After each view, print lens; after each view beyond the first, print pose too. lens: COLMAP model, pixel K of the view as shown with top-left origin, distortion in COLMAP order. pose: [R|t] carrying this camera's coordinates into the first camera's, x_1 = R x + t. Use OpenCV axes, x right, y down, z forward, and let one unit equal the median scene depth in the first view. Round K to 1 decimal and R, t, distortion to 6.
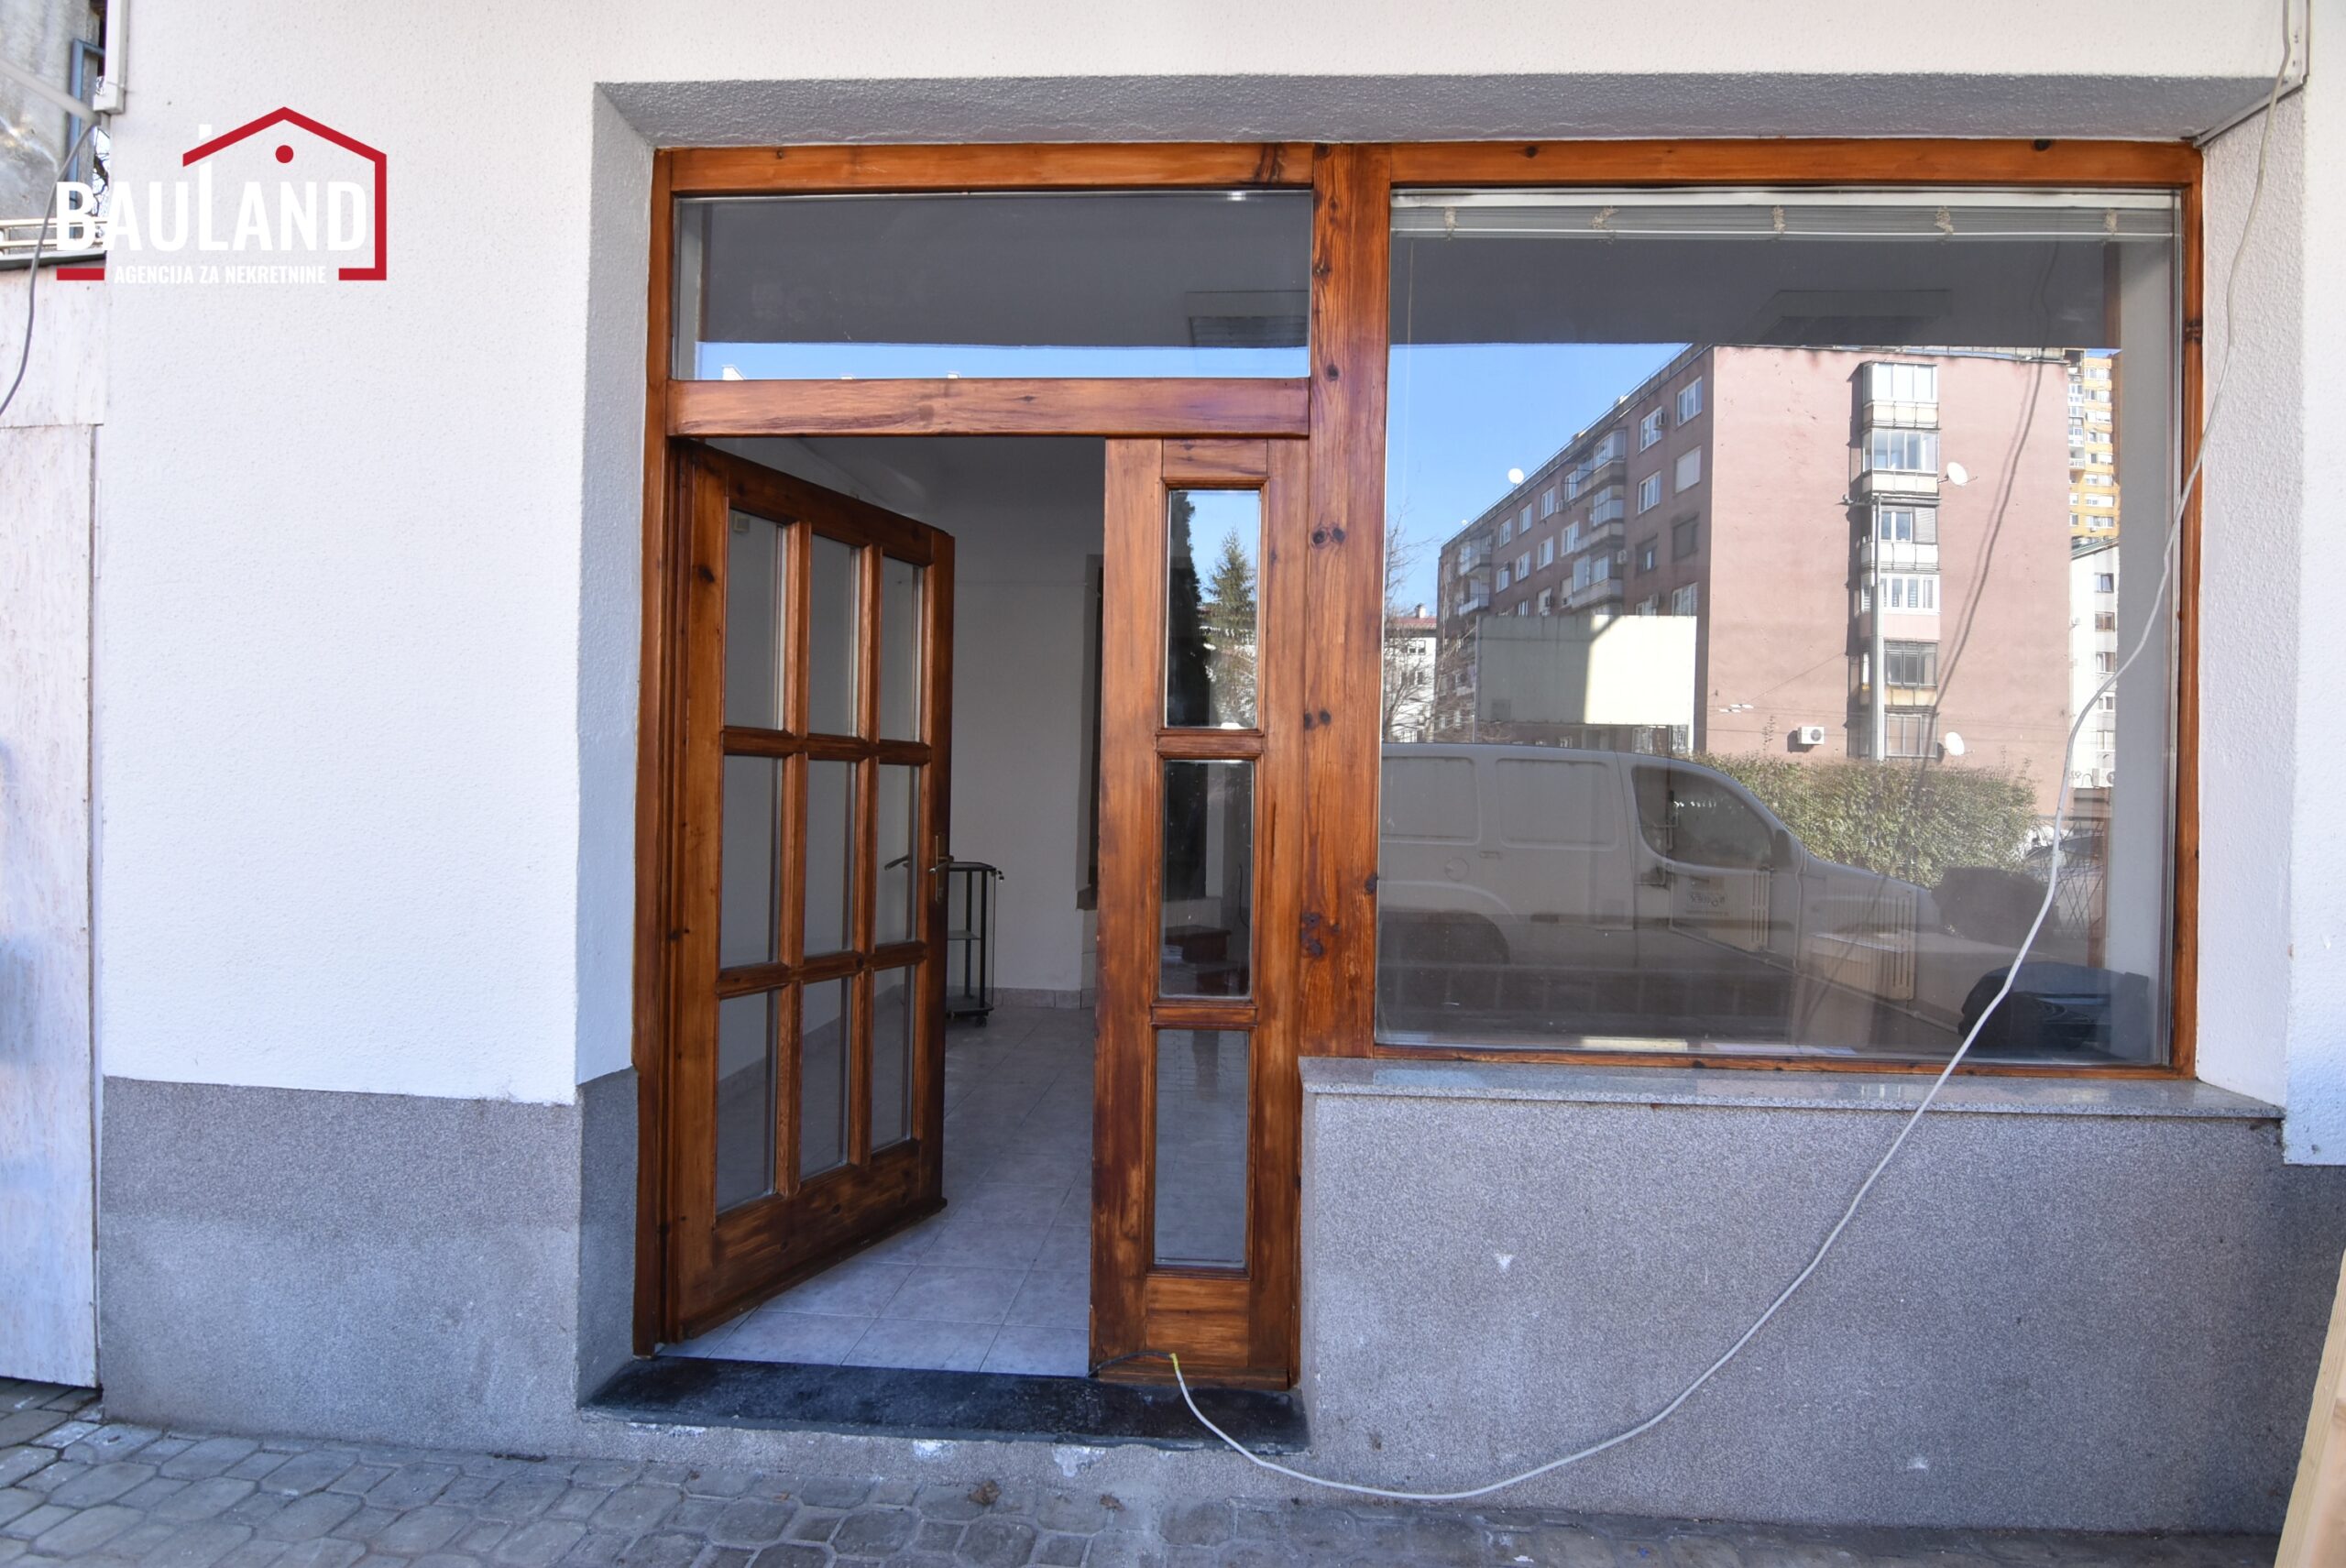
lens RADIAL K [[1142.8, 0, 1173.0], [0, 1142.8, 784.0], [0, 0, 1]] dist [-0.008144, -0.008171]
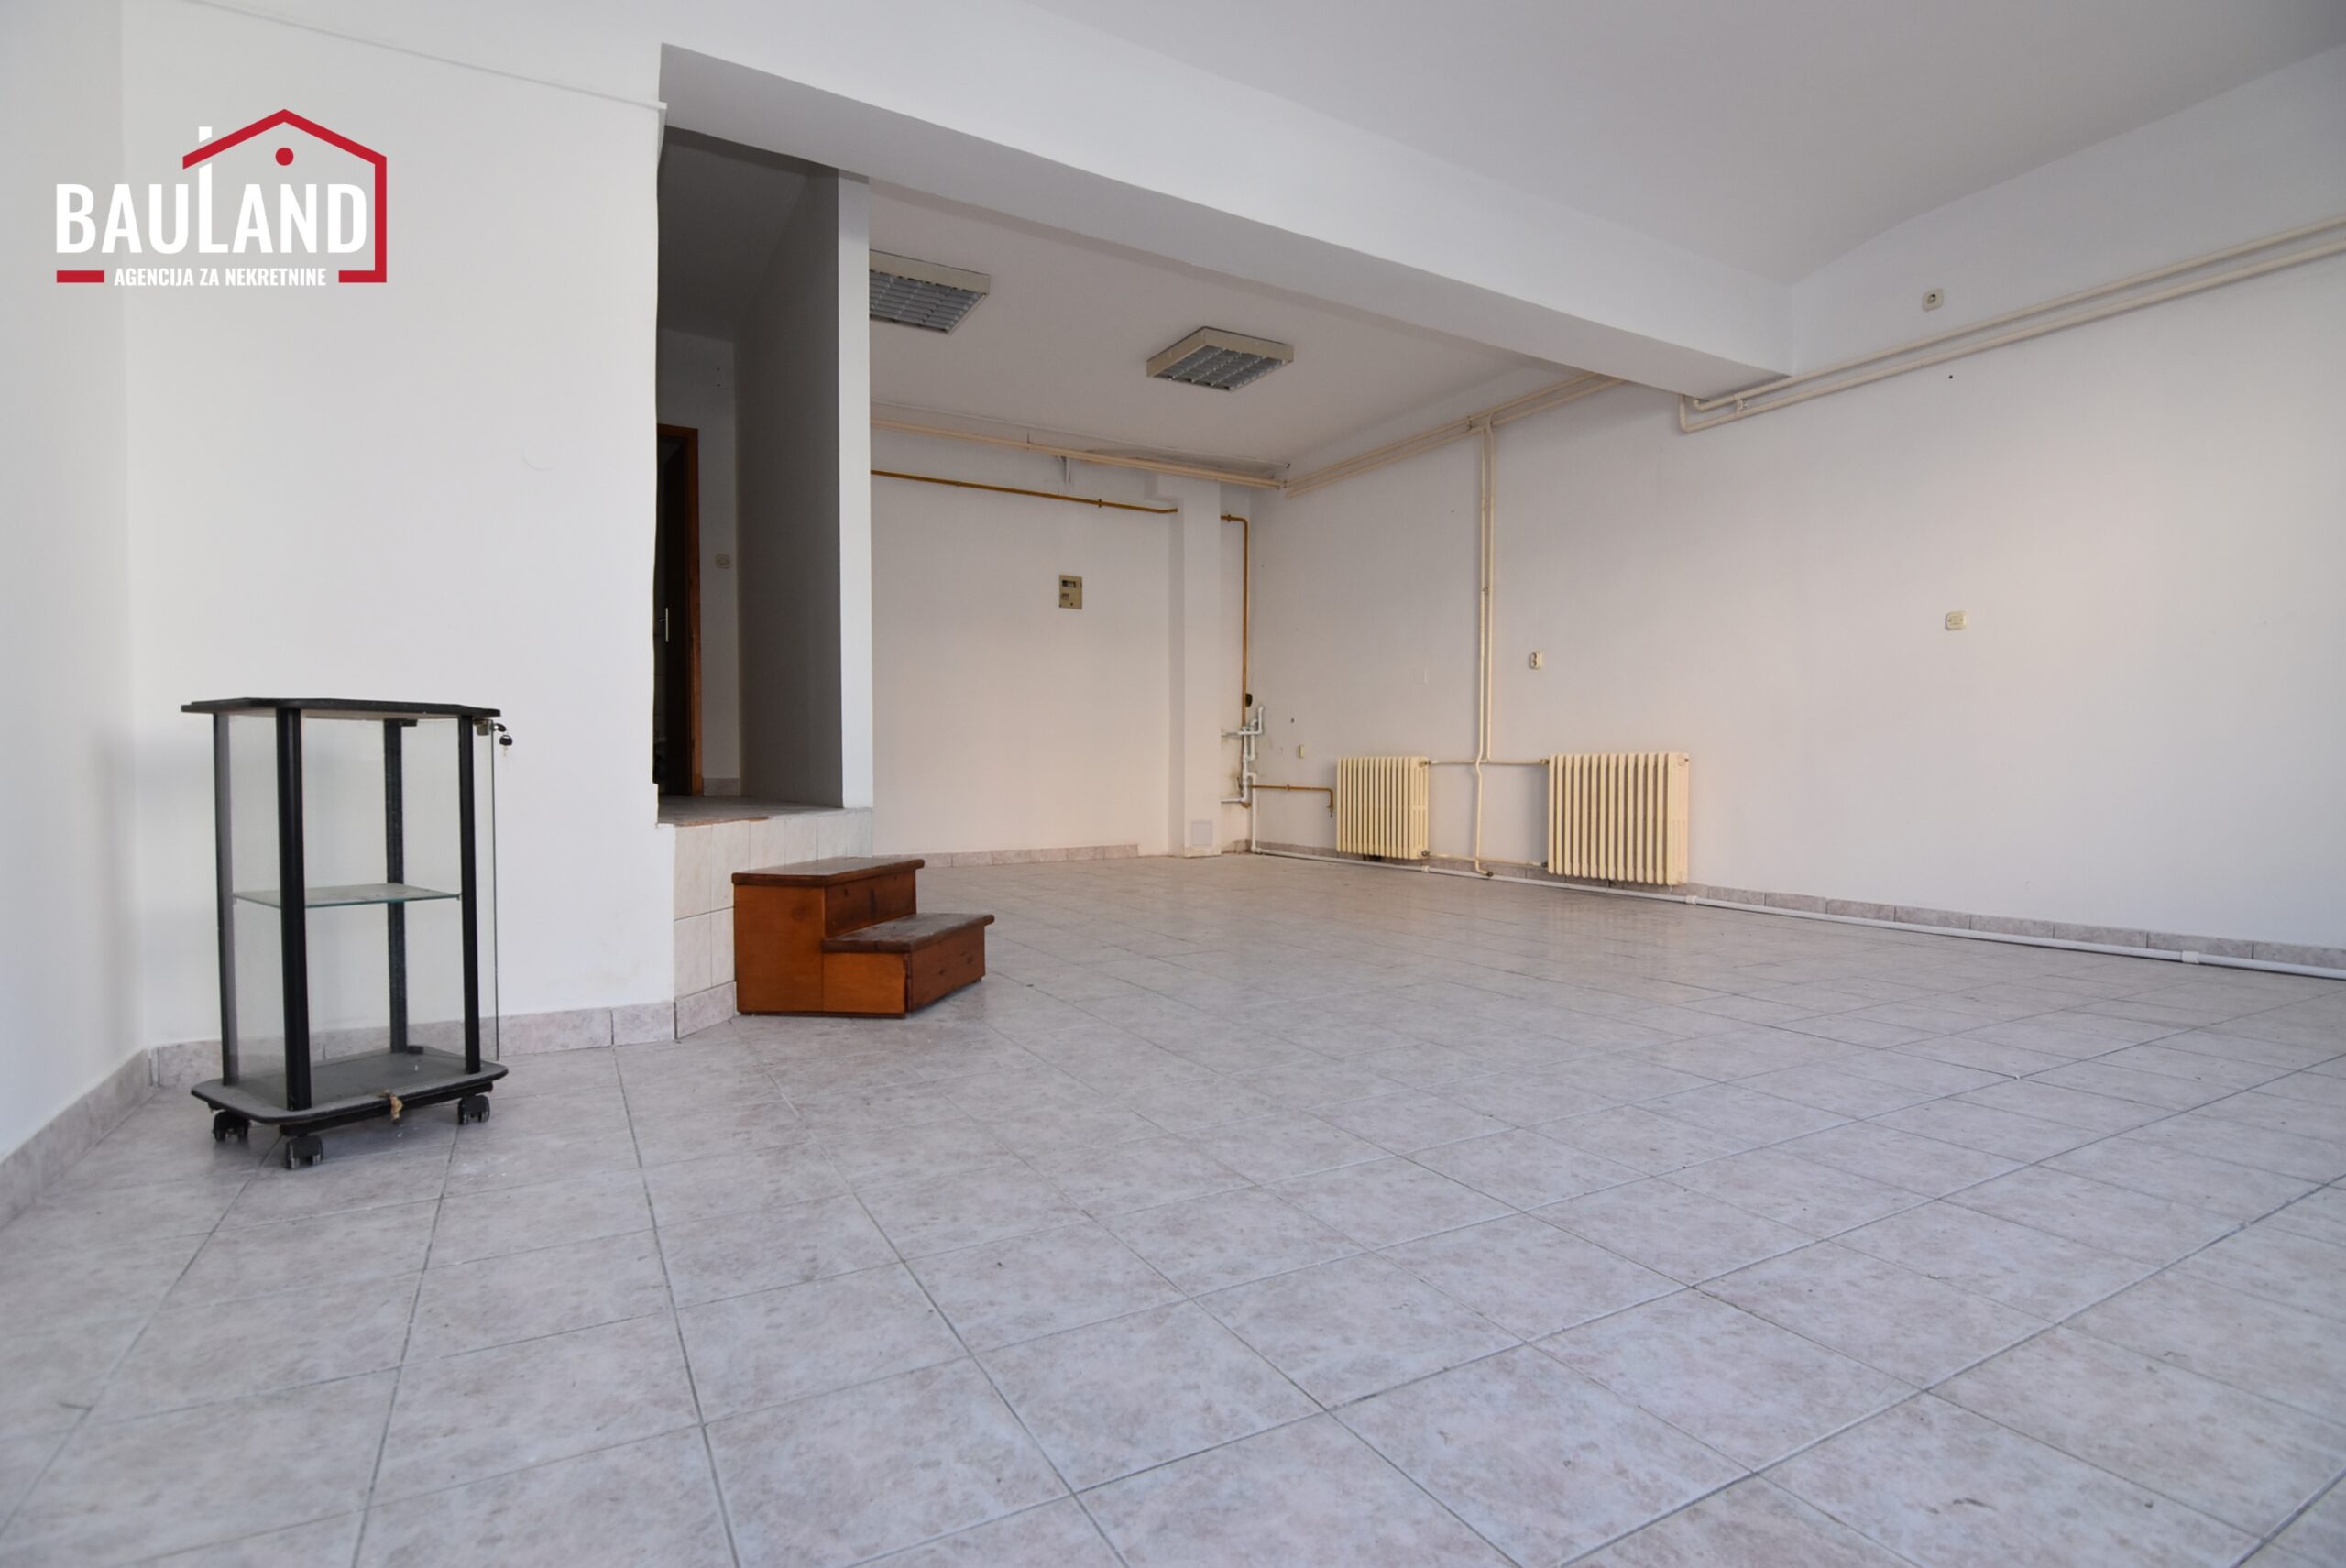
lens RADIAL K [[1140.7, 0, 1173.3], [0, 1140.7, 789.4], [0, 0, 1]] dist [-0.006221, -0.010192]
pose [[0.847769, -0.032191, 0.529387, -0.162297], [0.016042, 0.999256, 0.035072, 0.087646], [-0.530122, -0.021241, 0.847655, 0.536606]]
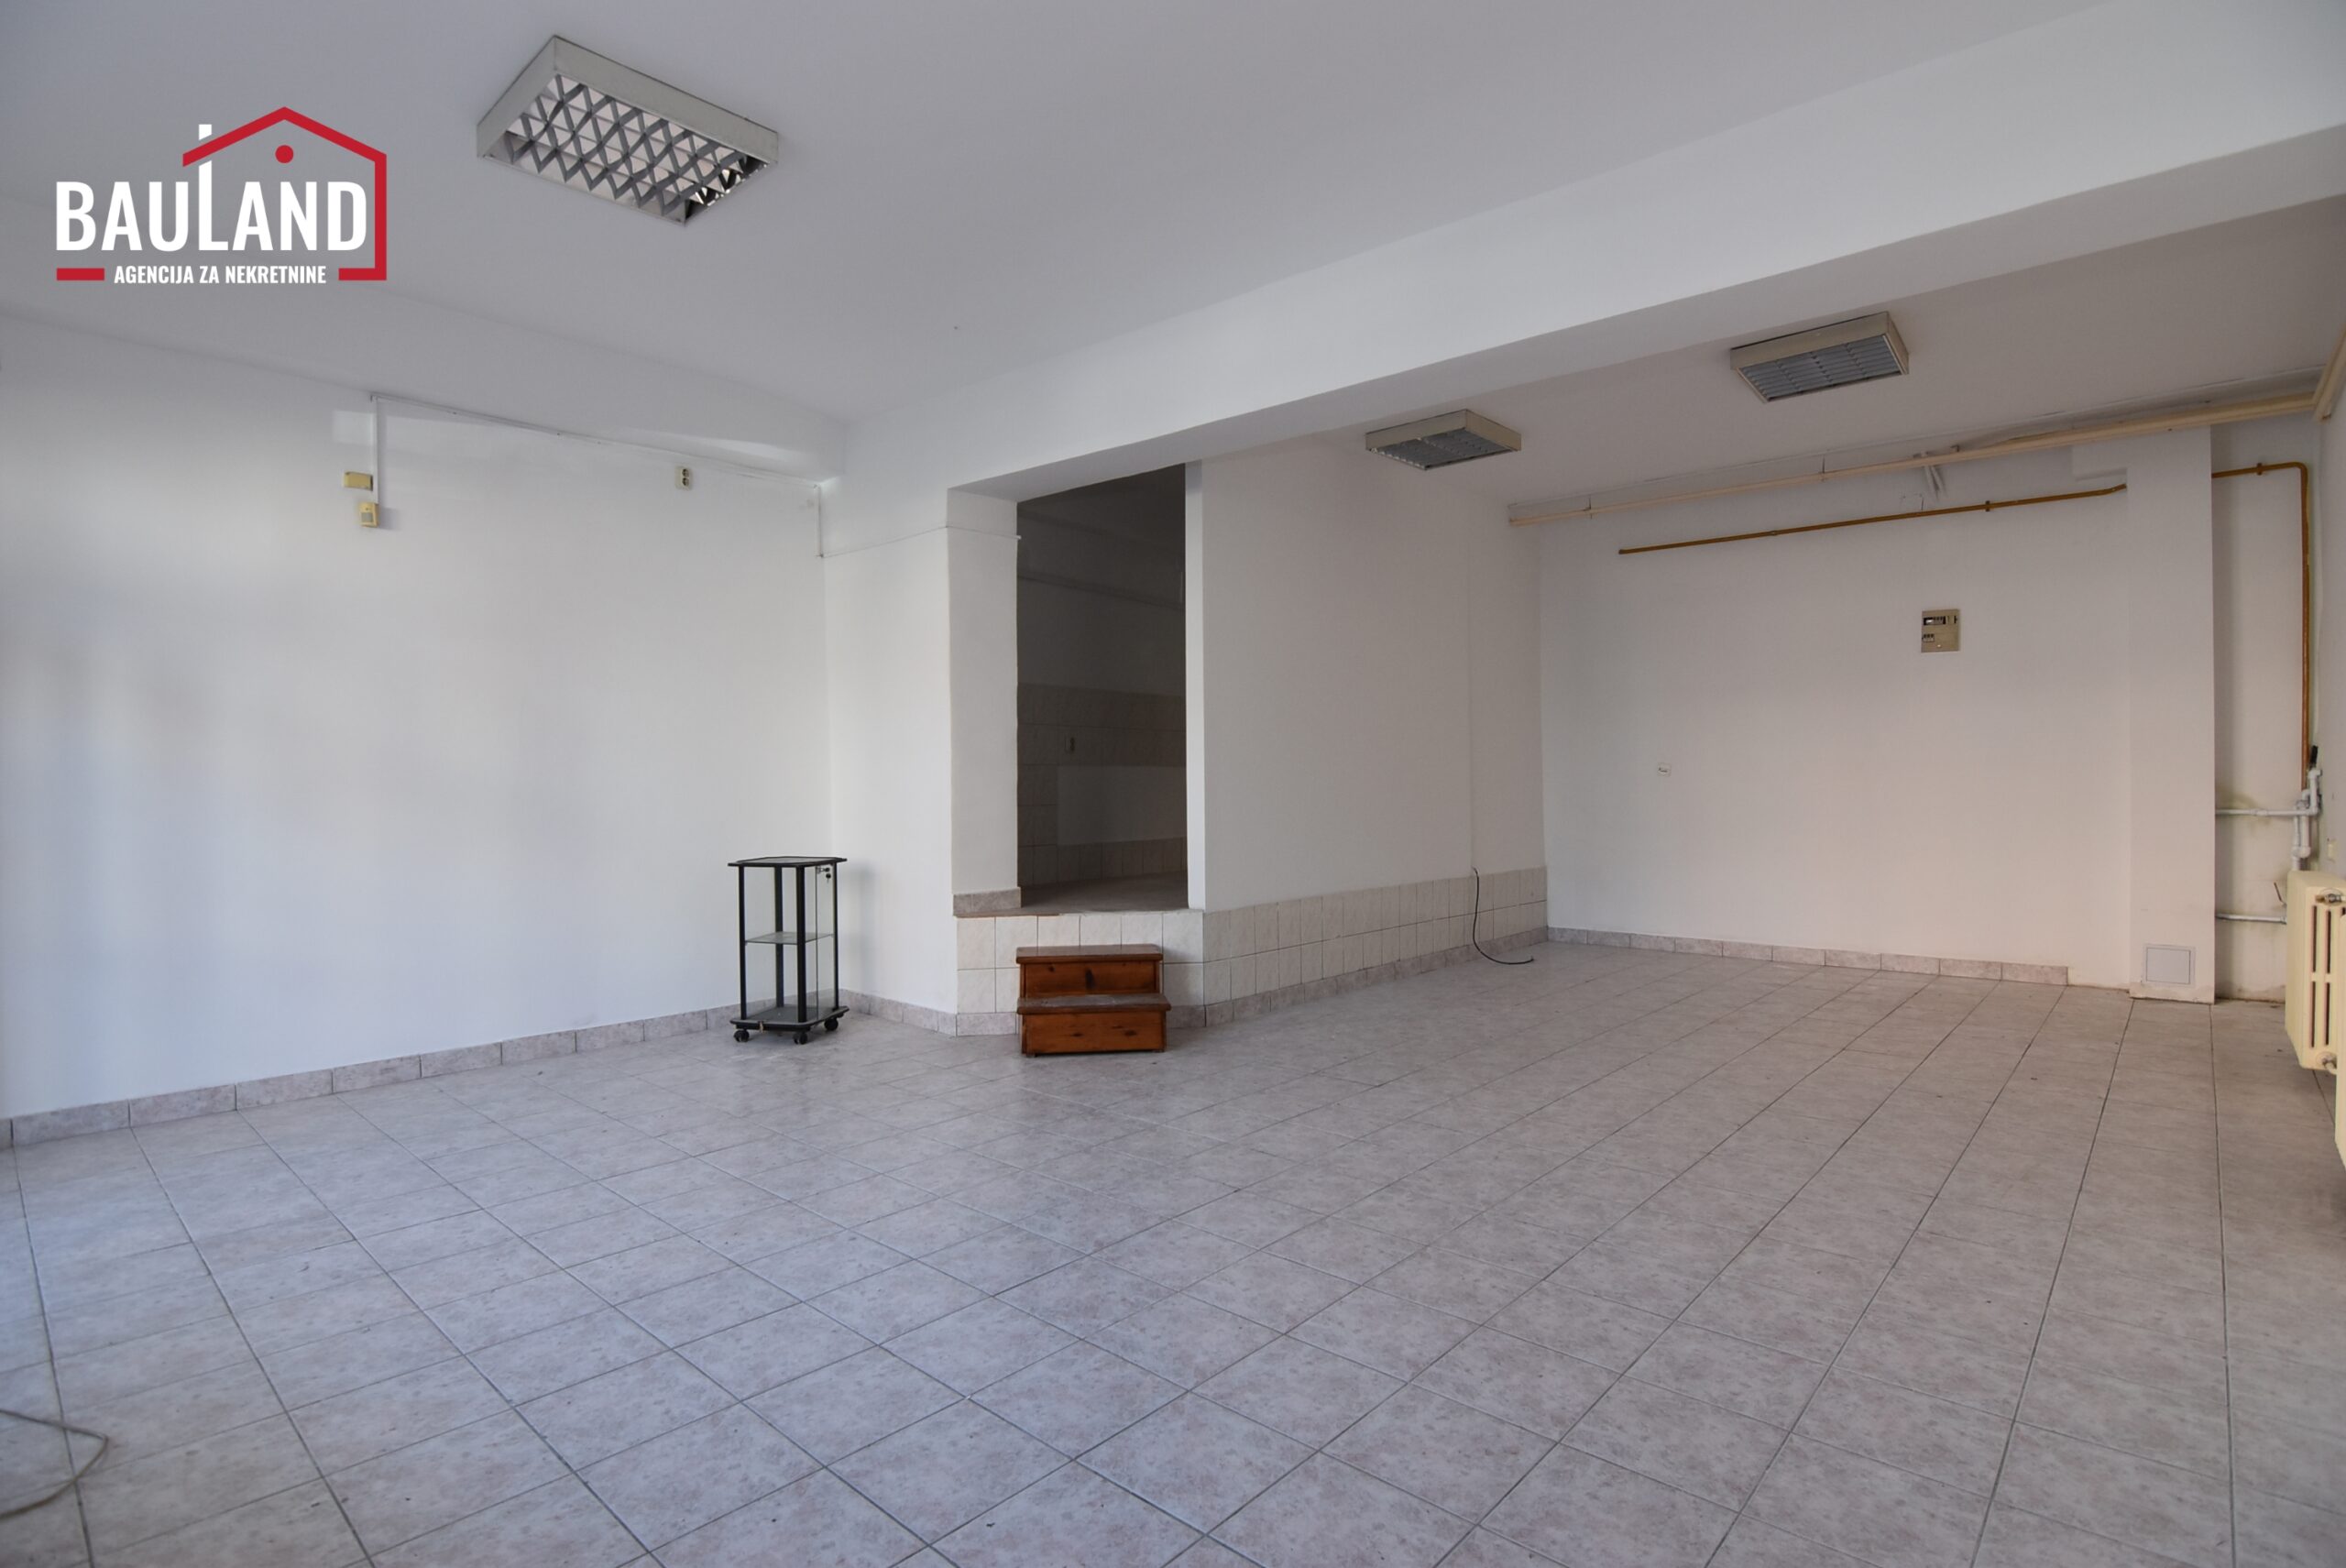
lens RADIAL K [[1142.8, 0, 1173.0], [0, 1142.8, 784.0], [0, 0, 1]] dist [-0.008144, -0.008171]
pose [[0.775209, -0.024165, -0.631243, 0.619857], [0.028078, 0.999599, -0.003785, 0.020836], [0.631081, -0.014790, 0.775576, 0.485806]]
